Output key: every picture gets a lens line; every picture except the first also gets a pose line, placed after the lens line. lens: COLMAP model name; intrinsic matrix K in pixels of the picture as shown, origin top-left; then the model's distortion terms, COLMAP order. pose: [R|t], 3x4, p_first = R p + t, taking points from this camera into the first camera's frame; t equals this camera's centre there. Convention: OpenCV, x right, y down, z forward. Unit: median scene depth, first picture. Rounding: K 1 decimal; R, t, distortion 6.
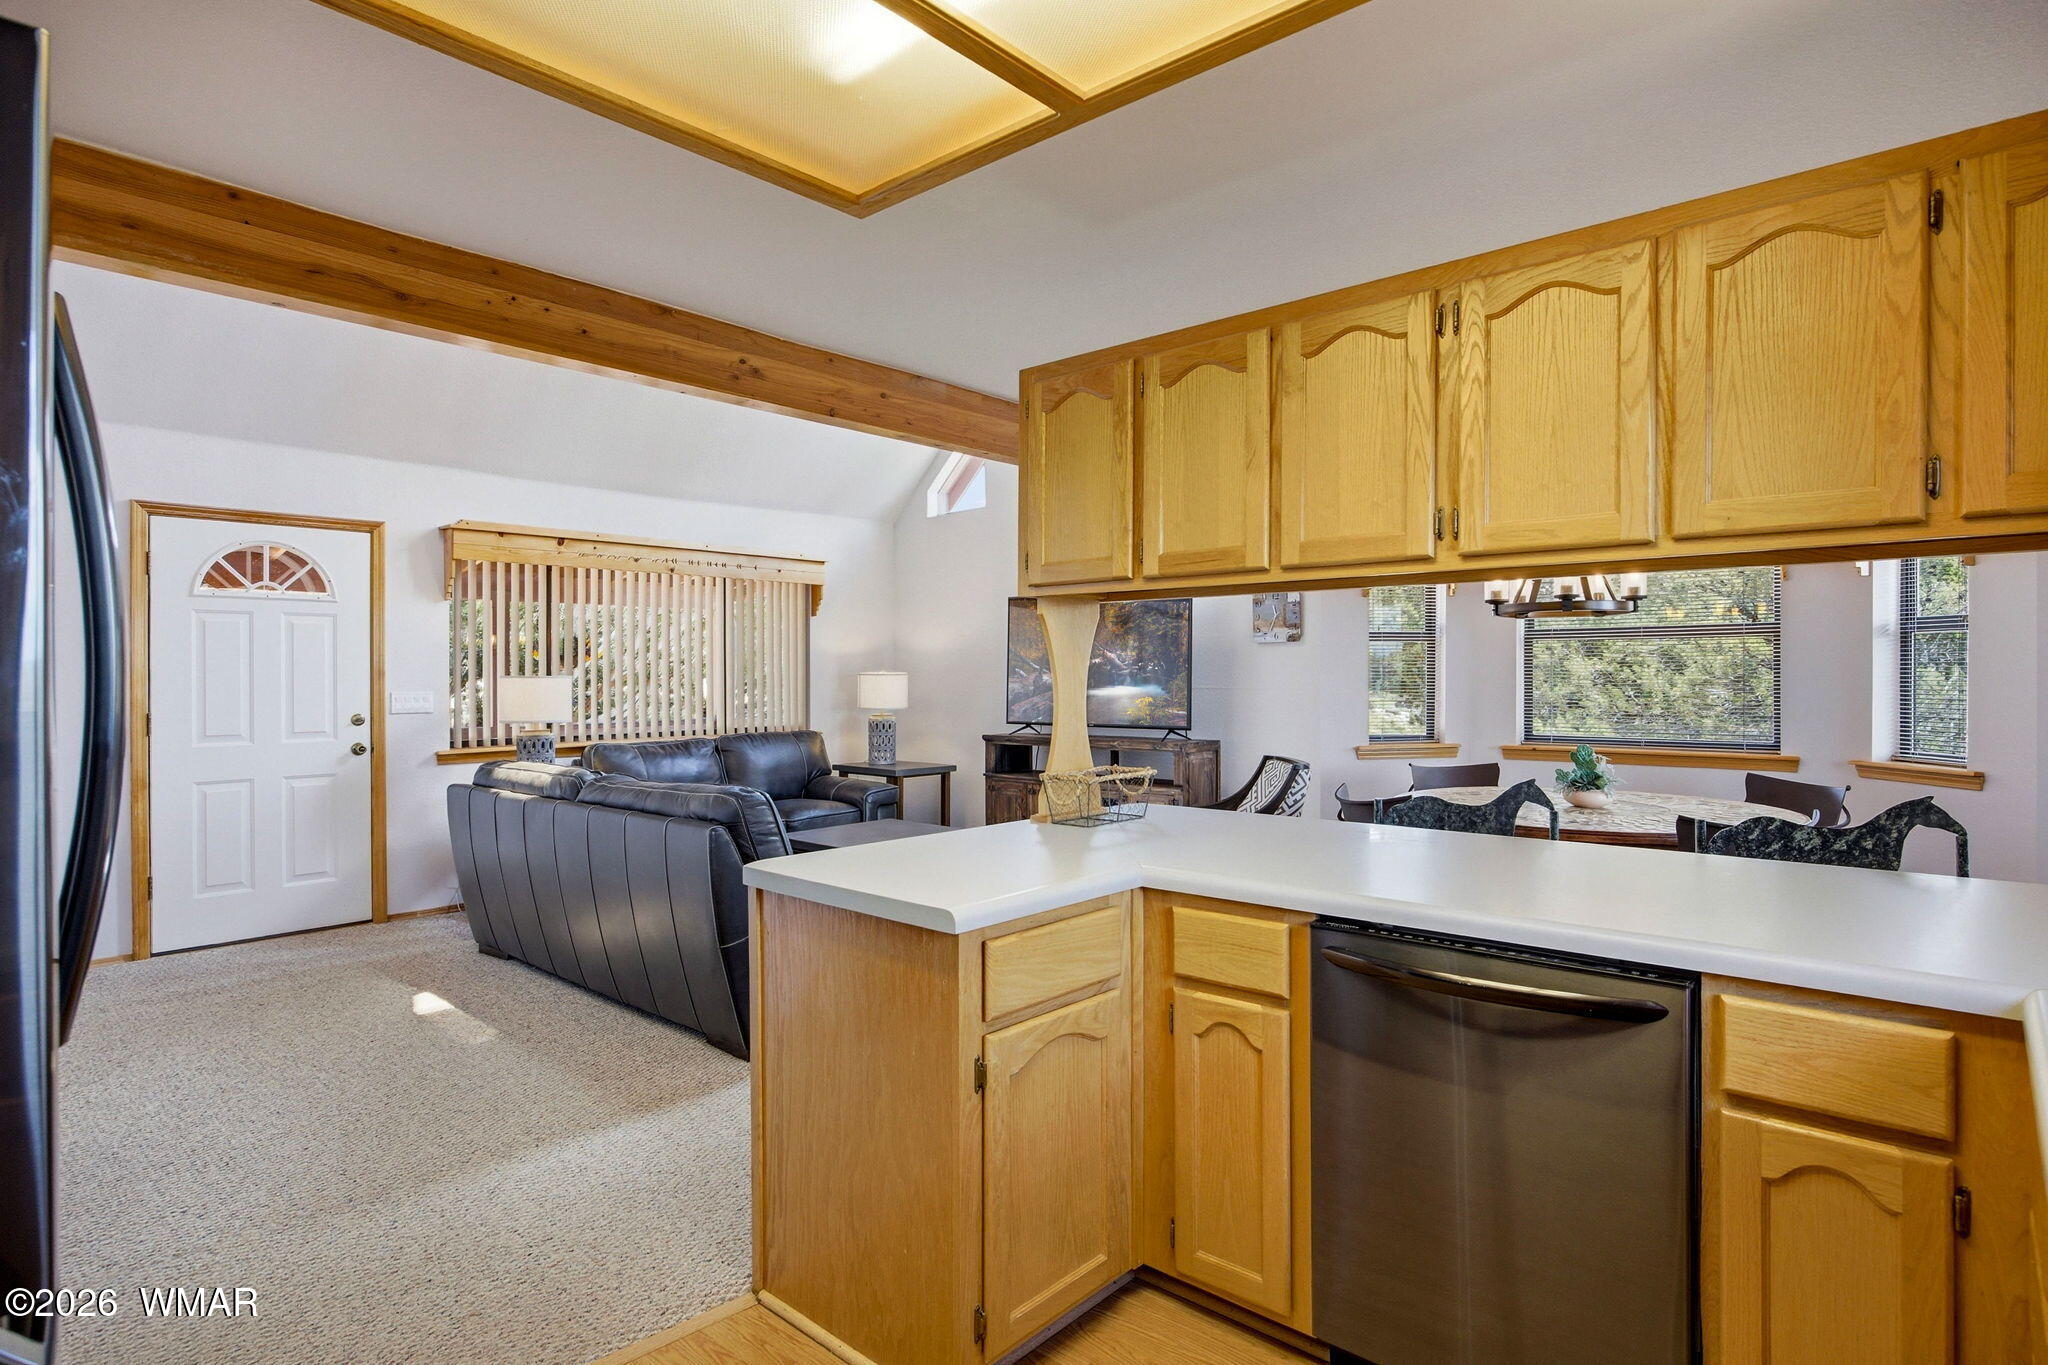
lens RADIAL K [[1019.8, 0, 1061.9], [0, 1019.8, 670.2], [0, 0, 1]] dist [-0.002934, -0.000535]
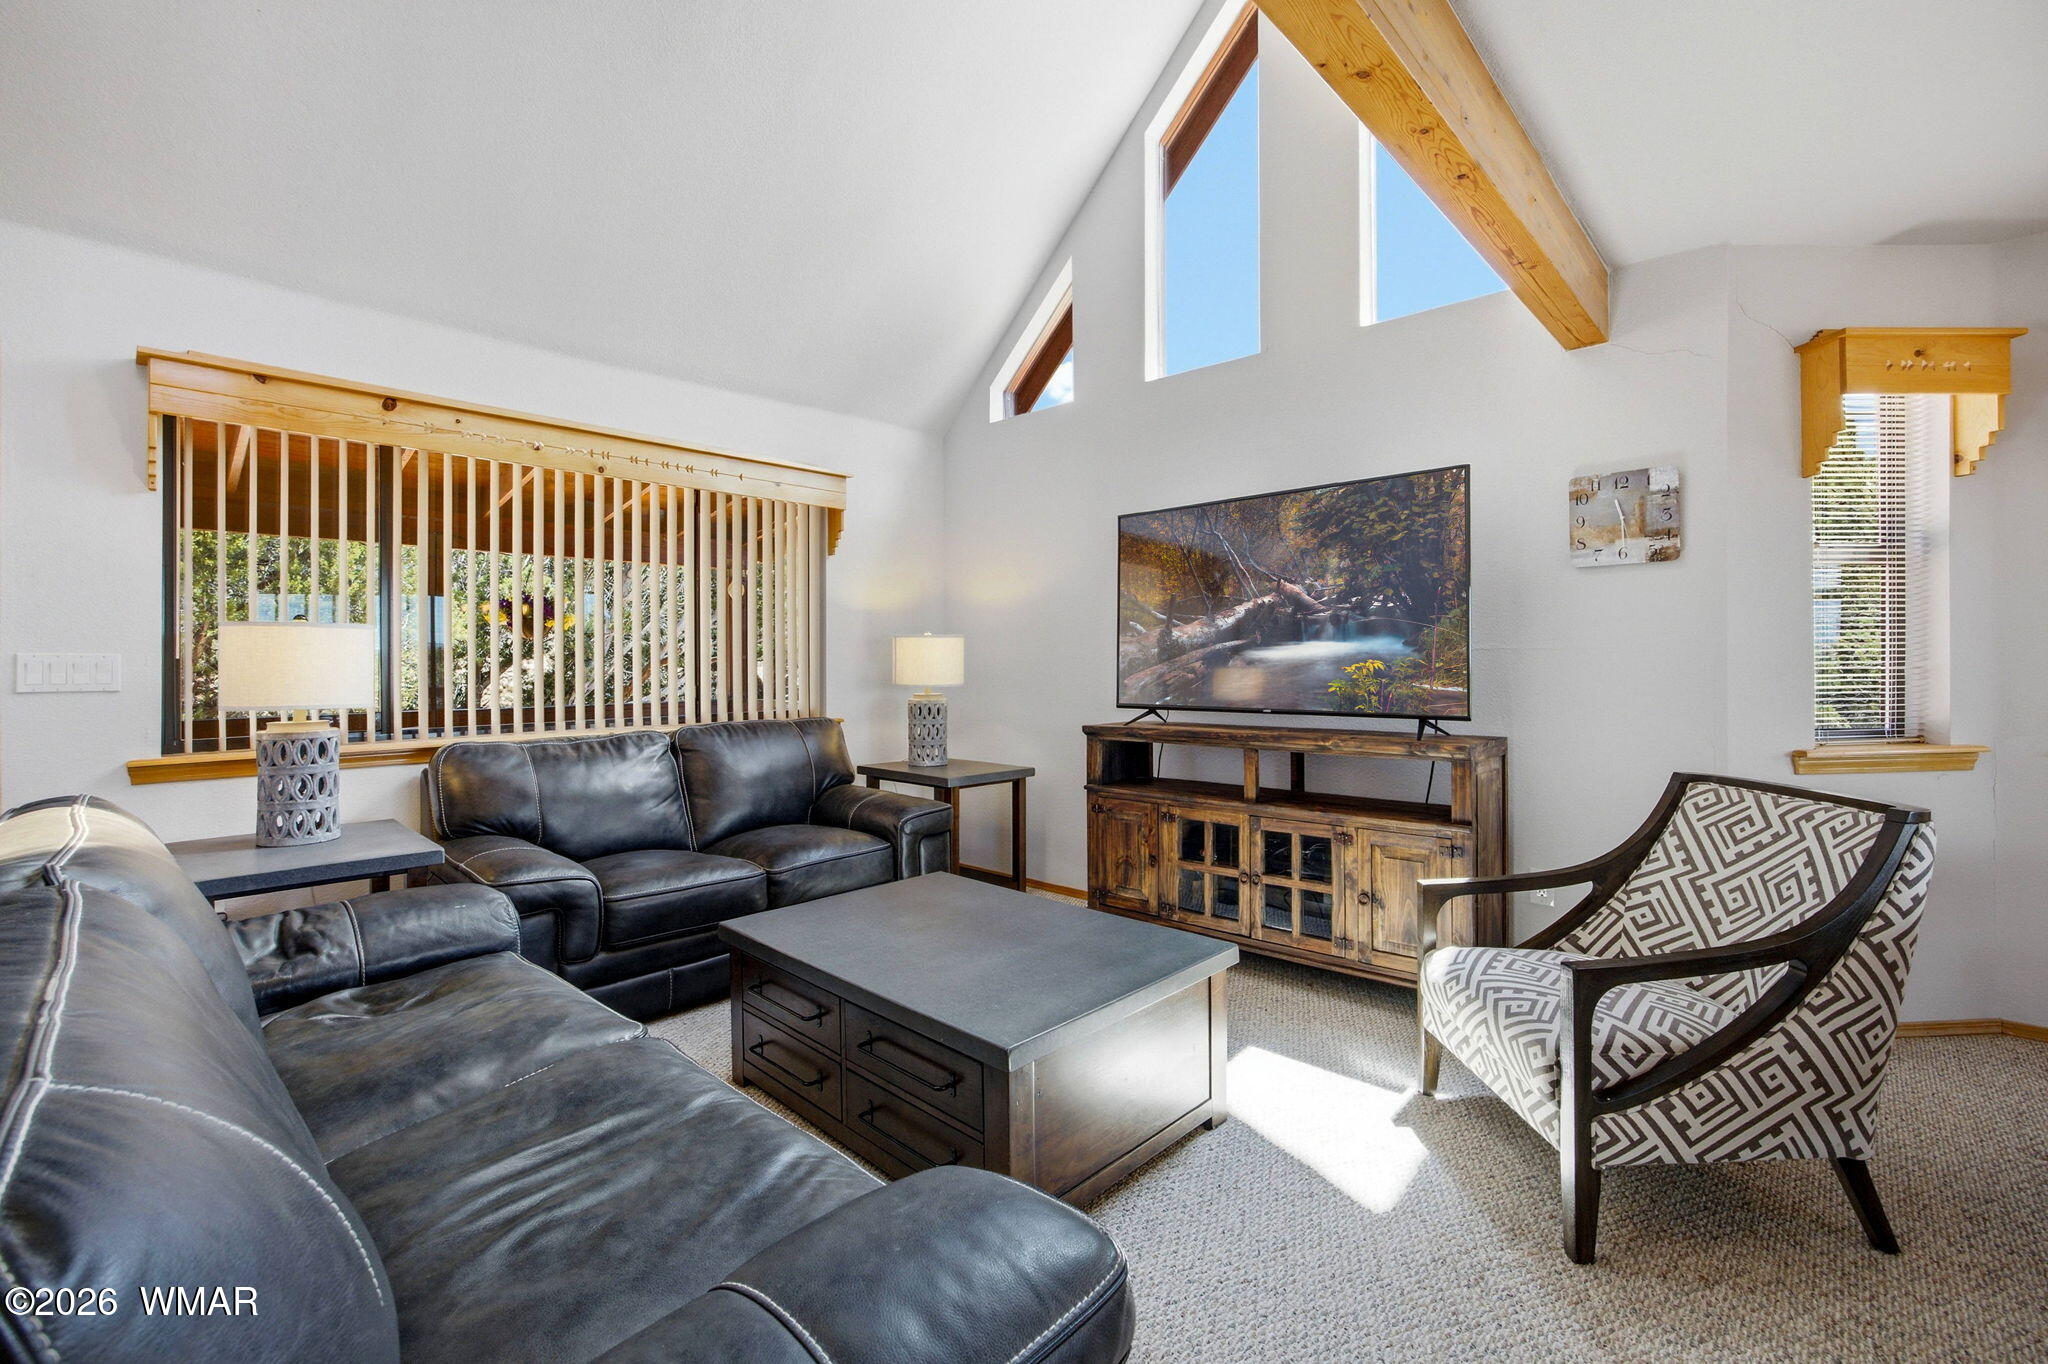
lens RADIAL K [[840.2, 0, 1047.9], [0, 840.2, 645.6], [0, 0, 1]] dist [-0.002872, 0.000332]
pose [[0.999413, -0.003817, -0.034051, -0.080282], [0.003311, 0.999883, -0.014905, 0.020638], [0.034103, 0.014783, 0.999309, 0.461712]]
